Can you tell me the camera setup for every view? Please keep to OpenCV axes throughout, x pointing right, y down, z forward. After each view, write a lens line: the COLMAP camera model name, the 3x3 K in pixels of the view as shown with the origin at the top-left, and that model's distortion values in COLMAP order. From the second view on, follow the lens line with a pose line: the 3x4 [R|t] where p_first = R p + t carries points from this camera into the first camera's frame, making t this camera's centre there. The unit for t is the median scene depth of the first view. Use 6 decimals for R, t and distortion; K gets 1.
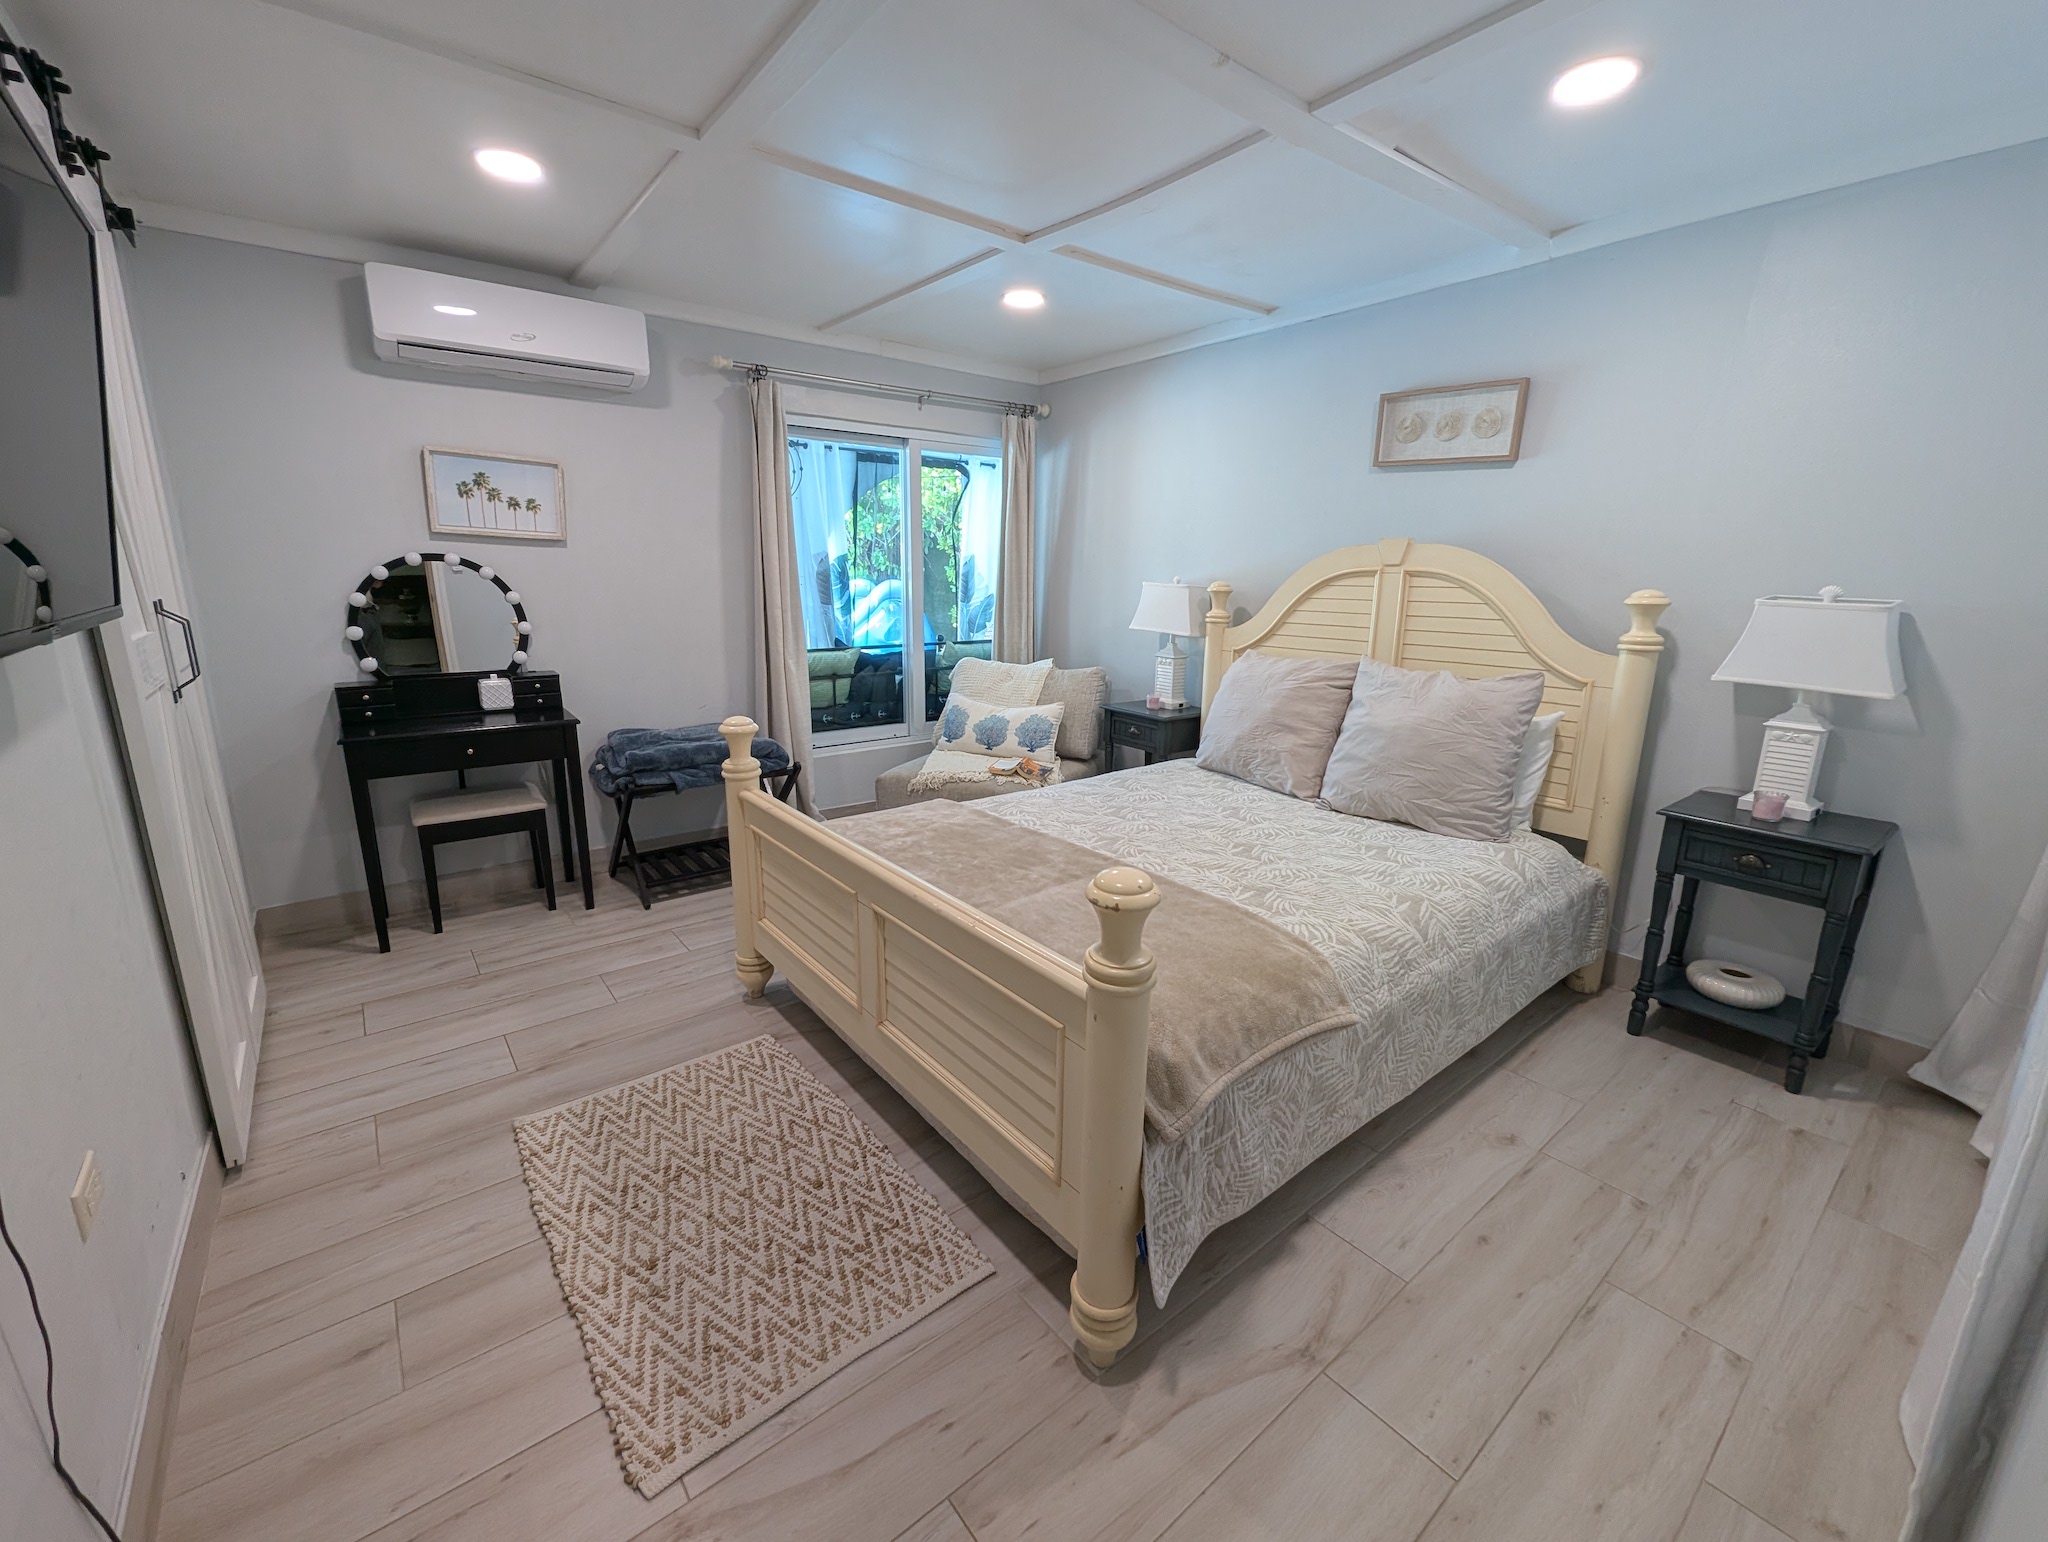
lens RADIAL K [[843.1, 0, 1022.5], [0, 843.1, 765.7], [0, 0, 1]] dist [0.003226, -0.002743]
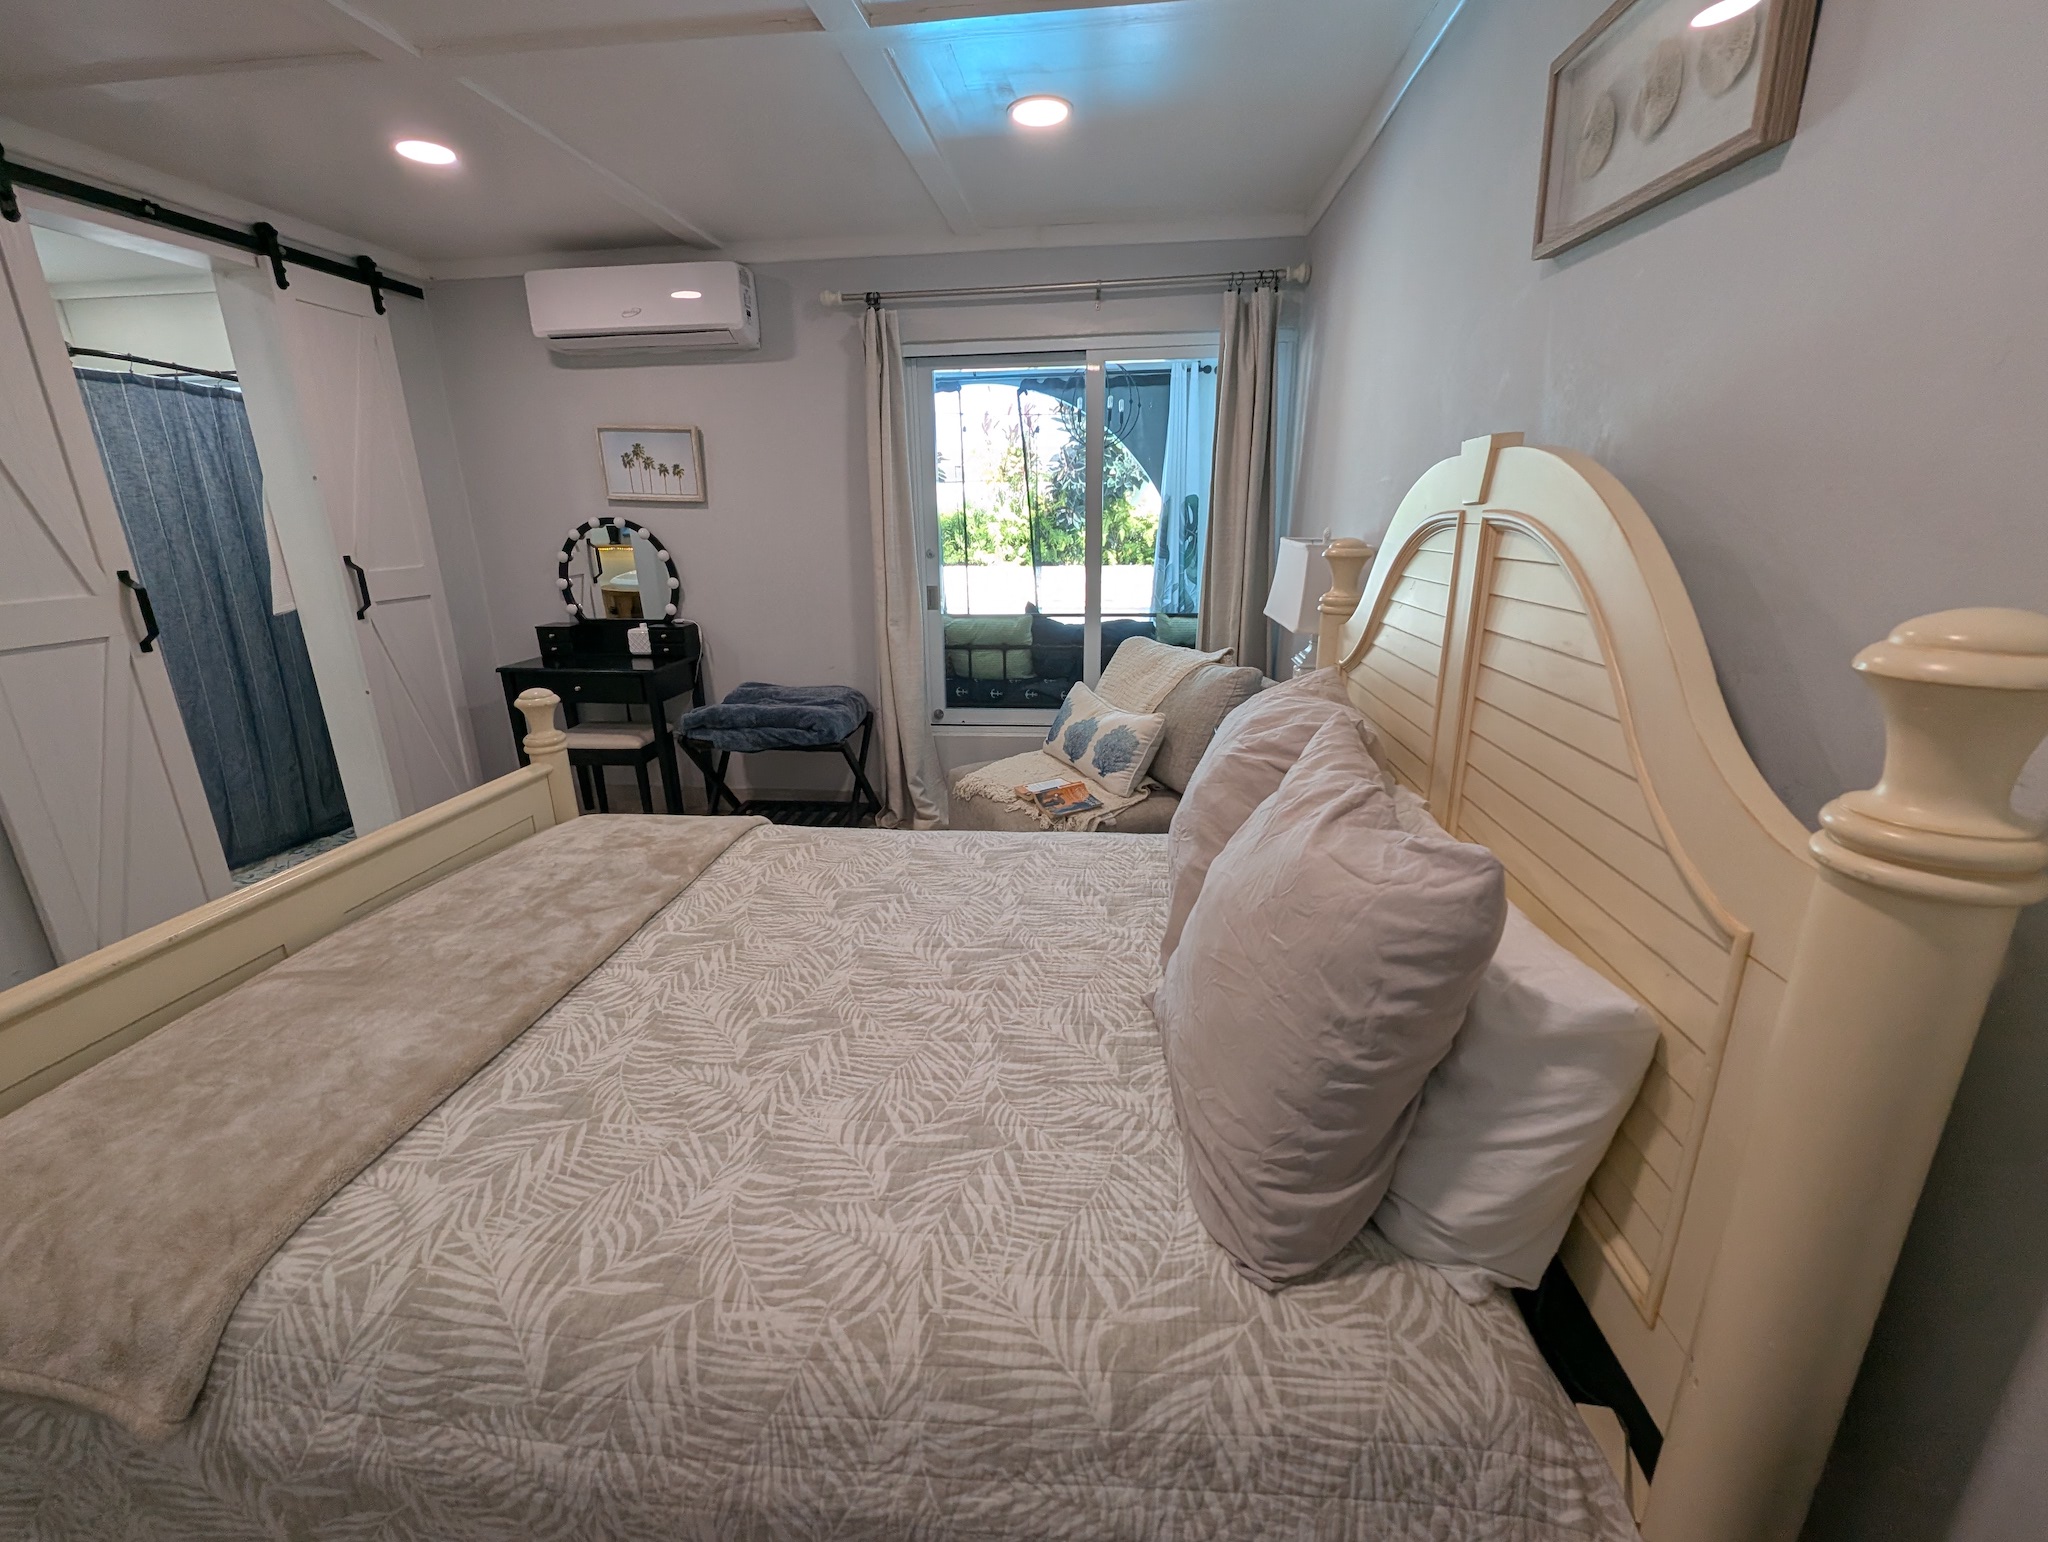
lens RADIAL K [[843.1, 0, 1022.5], [0, 843.1, 765.7], [0, 0, 1]] dist [0.003226, -0.002743]
pose [[0.710926, 0.181617, -0.679411, 0.607168], [-0.138197, 0.983320, 0.118250, -0.135827], [0.689555, 0.009826, 0.724167, 0.573769]]
